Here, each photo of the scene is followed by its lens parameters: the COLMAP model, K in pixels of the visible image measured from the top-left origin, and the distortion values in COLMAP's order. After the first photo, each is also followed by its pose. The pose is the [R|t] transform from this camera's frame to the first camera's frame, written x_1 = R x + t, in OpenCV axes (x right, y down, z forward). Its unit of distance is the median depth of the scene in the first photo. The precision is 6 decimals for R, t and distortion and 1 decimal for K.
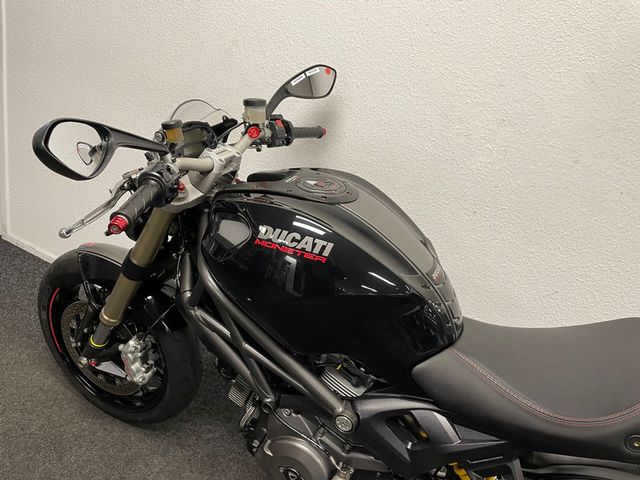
lens RADIAL K [[483.8, 0, 322.2], [0, 483.8, 233.1], [0, 0, 1]] dist [0.063913, -0.064388]
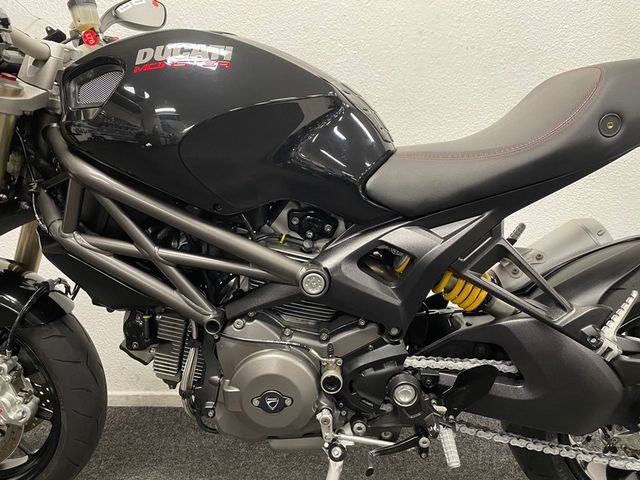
lens RADIAL K [[483.8, 0, 321.3], [0, 483.8, 242.8], [0, 0, 1]] dist [0.063913, -0.064388]
pose [[0.902342, -0.292892, 0.316217, -0.167711], [0.352670, 0.923485, -0.150993, 0.428251], [-0.247797, 0.247768, 0.936594, 0.215360]]
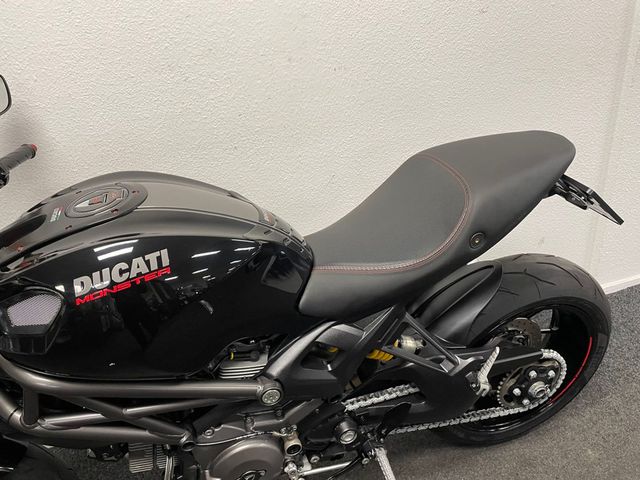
lens RADIAL K [[483.8, 0, 326.4], [0, 483.8, 235.1], [0, 0, 1]] dist [0.063913, -0.064388]
pose [[0.707332, -0.554738, 0.438117, -0.117746], [0.503039, 0.830456, 0.239363, -0.051567], [-0.496621, 0.051081, 0.866463, 0.080242]]
